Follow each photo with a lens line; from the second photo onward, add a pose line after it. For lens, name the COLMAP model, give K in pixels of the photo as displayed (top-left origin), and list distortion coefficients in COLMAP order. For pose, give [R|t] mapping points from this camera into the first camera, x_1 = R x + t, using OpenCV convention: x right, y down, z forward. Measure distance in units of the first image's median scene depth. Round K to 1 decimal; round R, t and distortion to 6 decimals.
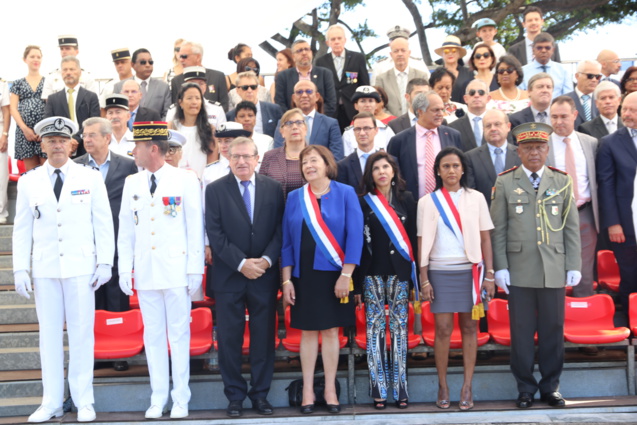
lens RADIAL K [[3270.5, 0, 318.5], [0, 3270.5, 212.5], [0, 0, 1]] dist [-0.136156, -0.479027]
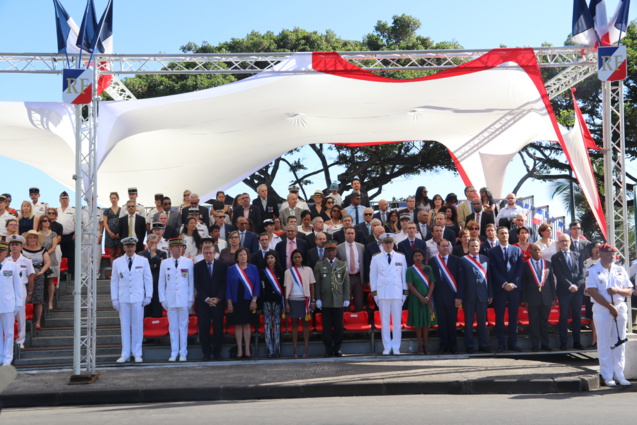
lens RADIAL K [[1923.9, 0, 318.5], [0, 1923.9, 212.5], [0, 0, 1]] dist [0.422187, -1.845900]
pose [[0.999662, 0.008264, 0.024650, 0.019482], [-0.007500, 0.999493, -0.030927, -0.002935], [-0.024893, 0.030732, 0.999218, -0.391854]]
